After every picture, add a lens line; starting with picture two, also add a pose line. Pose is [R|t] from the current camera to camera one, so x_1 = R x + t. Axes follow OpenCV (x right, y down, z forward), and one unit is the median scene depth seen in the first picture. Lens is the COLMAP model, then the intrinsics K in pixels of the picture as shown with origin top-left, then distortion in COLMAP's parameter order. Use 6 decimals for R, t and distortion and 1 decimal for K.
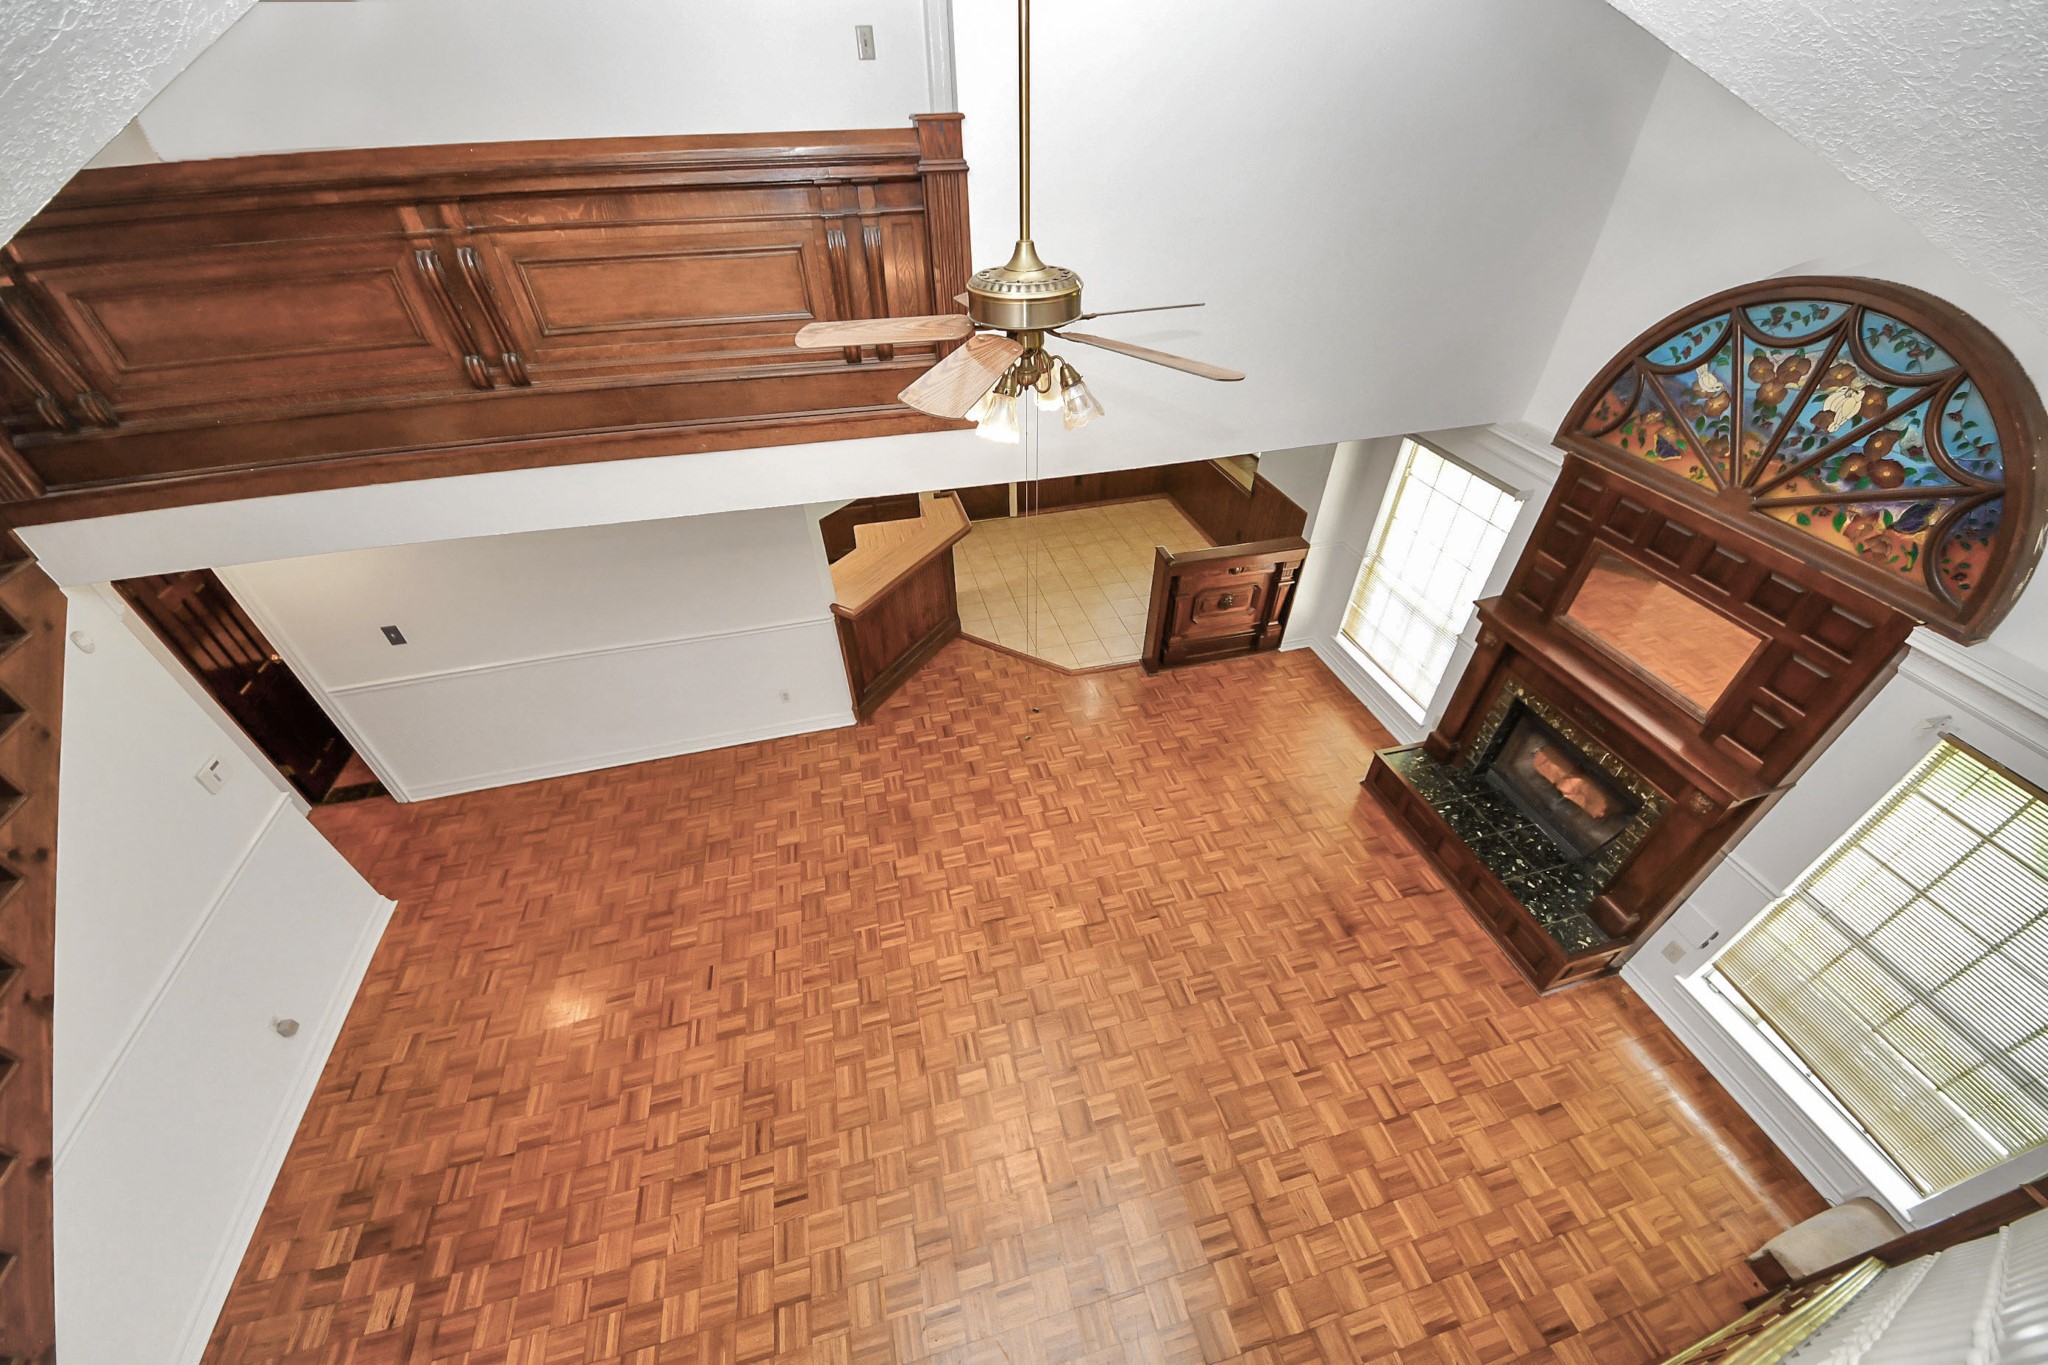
lens RADIAL K [[753.5, 0, 987.2], [0, 753.5, 688.0], [0, 0, 1]] dist [0.000981, -0.006270]
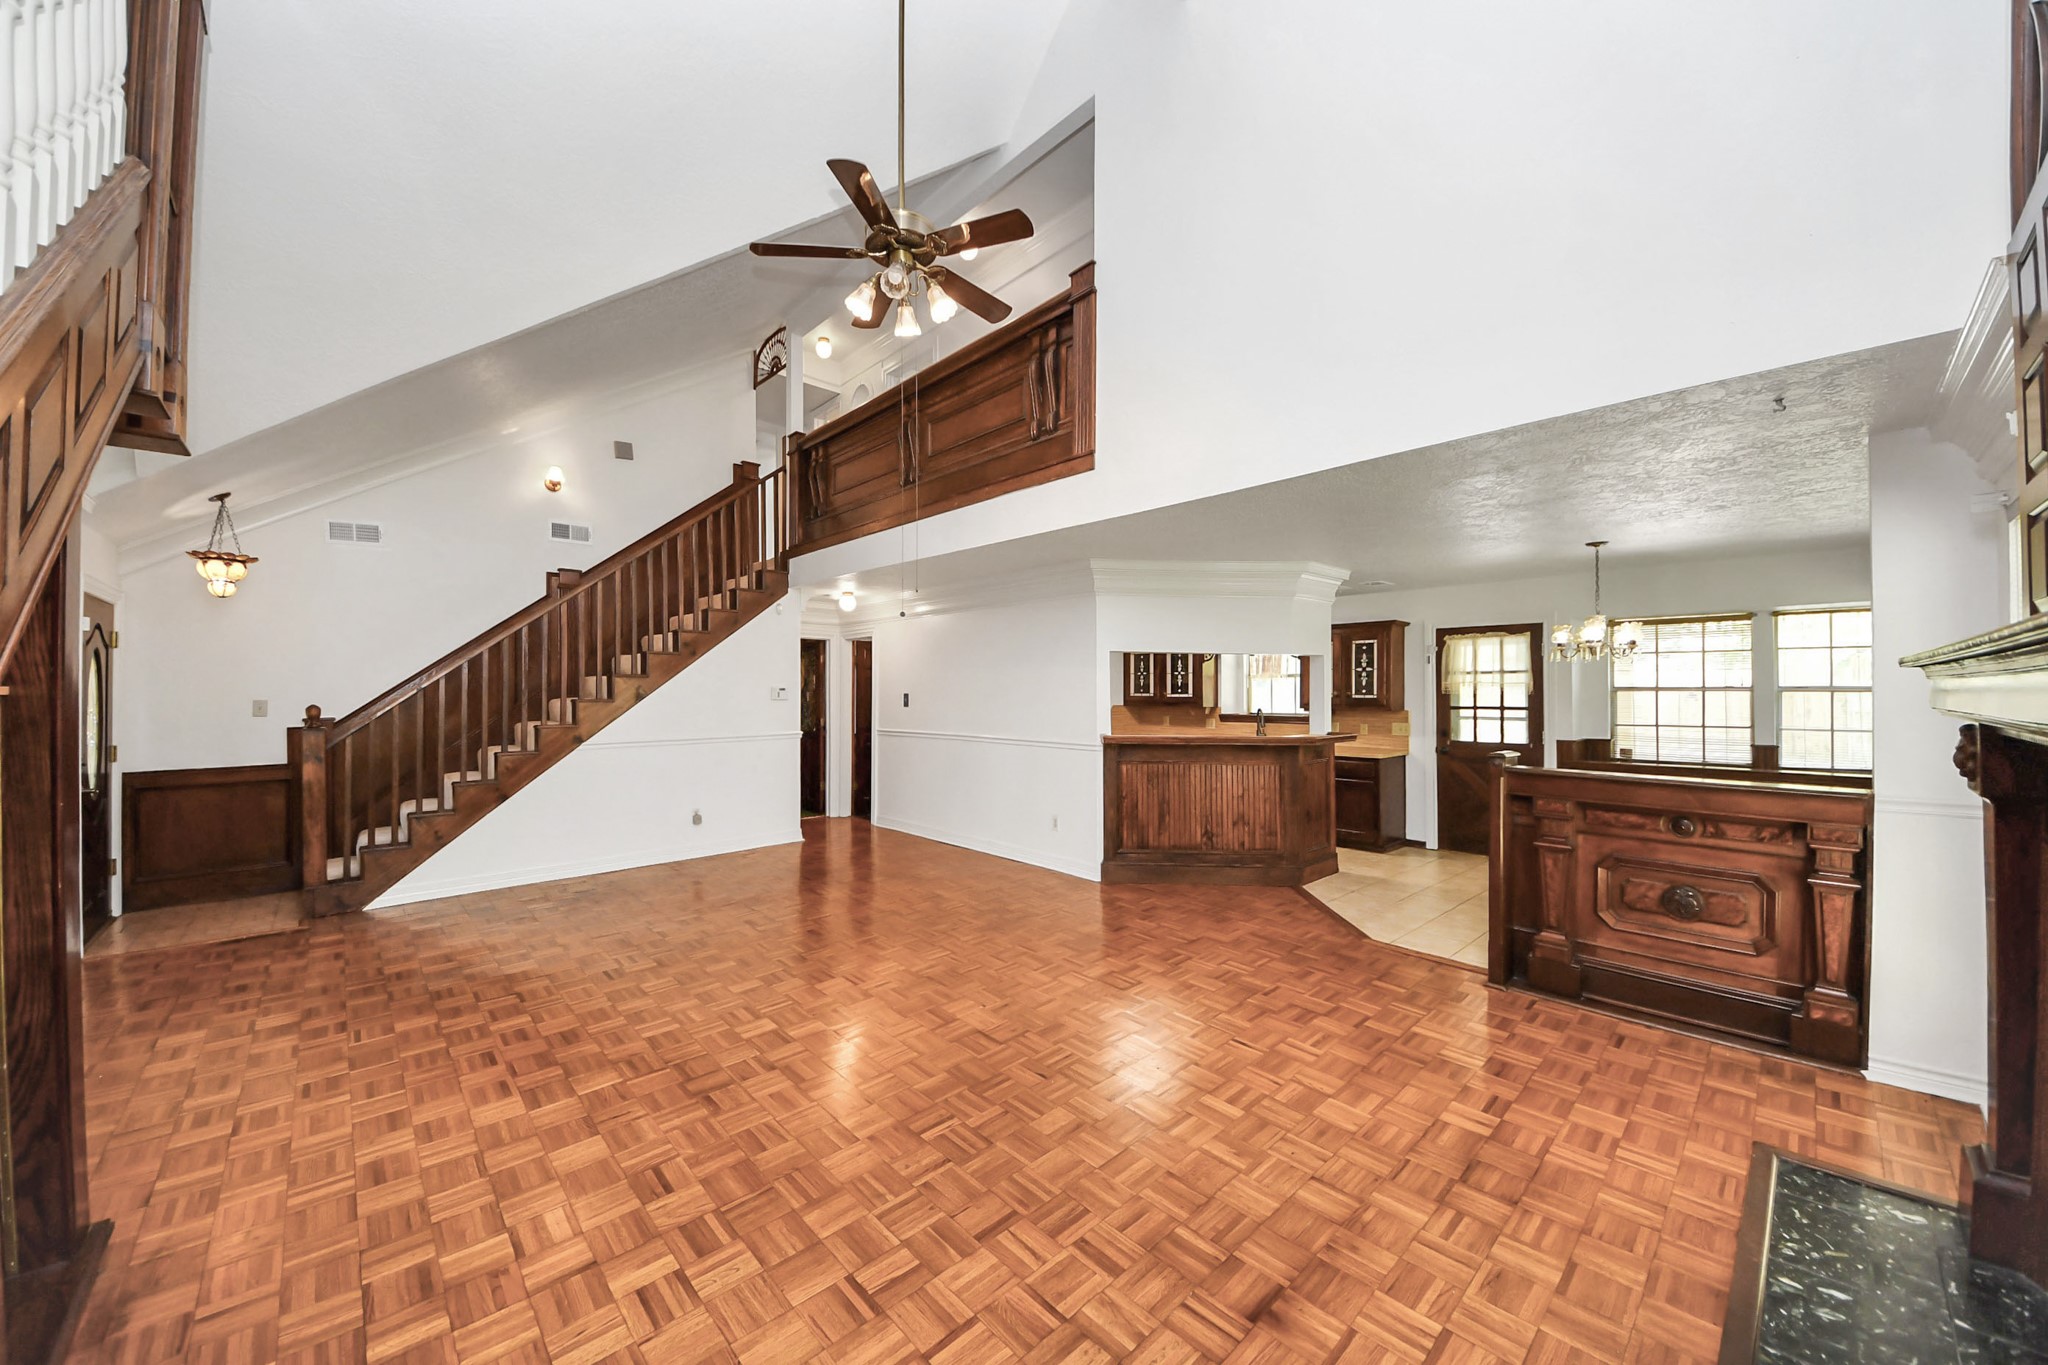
lens RADIAL K [[725.0, 0, 995.2], [0, 725.0, 677.6], [0, 0, 1]] dist [0.000532, -0.003681]
pose [[0.471601, 0.003877, -0.881803, 0.959805], [-0.563075, 0.770903, -0.297752, 0.327447], [0.678630, 0.636941, 0.365742, 0.704759]]
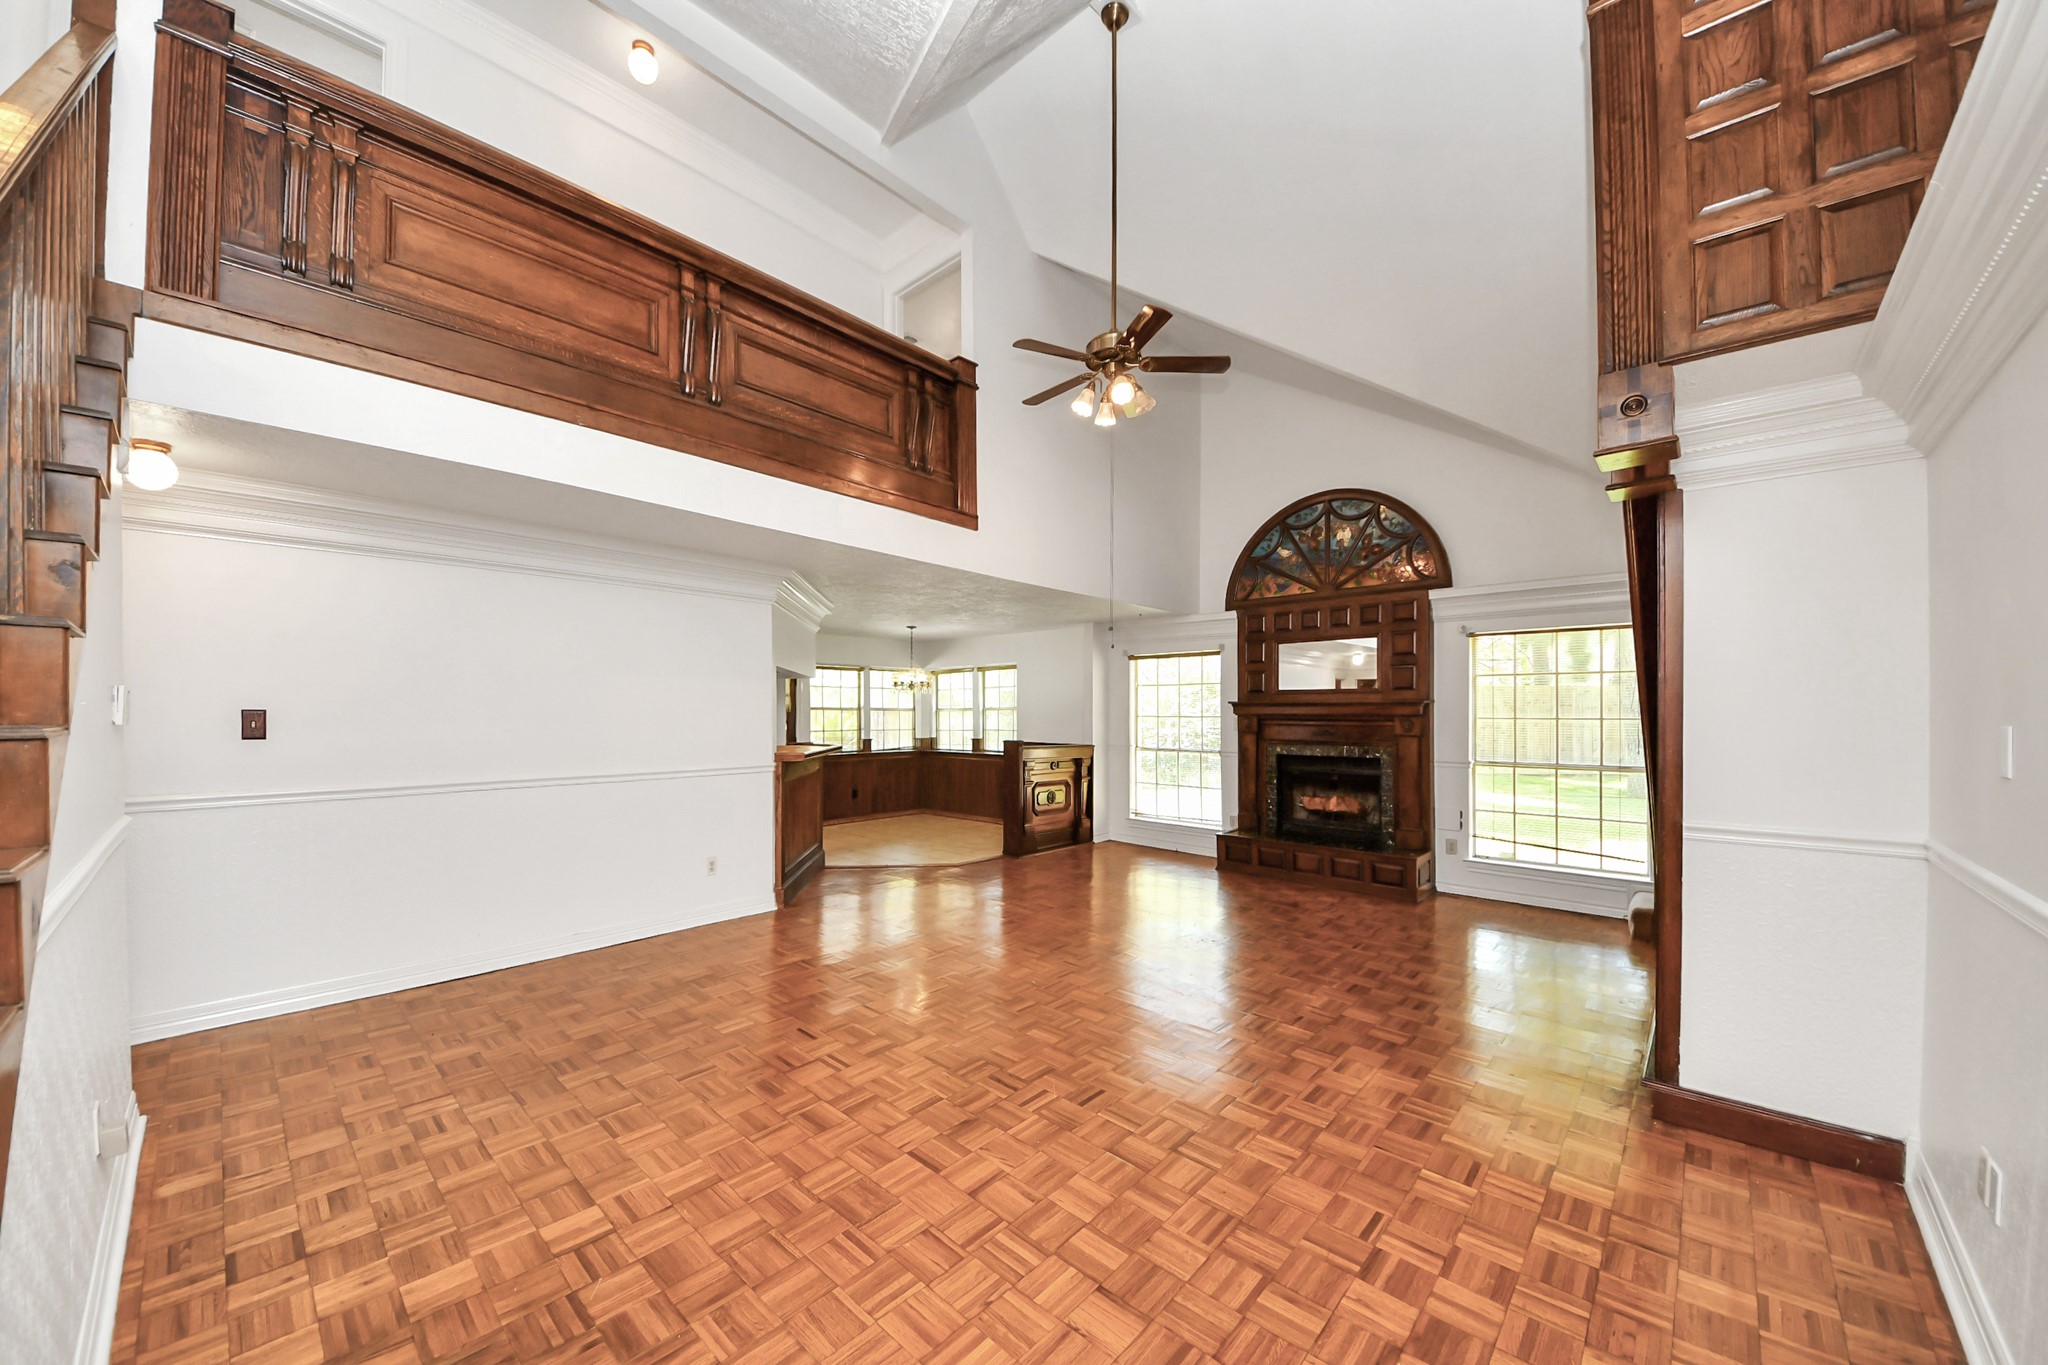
lens RADIAL K [[754.1, 0, 1007.0], [0, 754.1, 692.1], [0, 0, 1]] dist [0.040144, -0.029122]
pose [[0.834981, 0.041342, 0.548723, -0.786833], [0.330221, 0.760020, -0.559753, 0.766453], [-0.440182, 0.648583, 0.620950, 0.254689]]
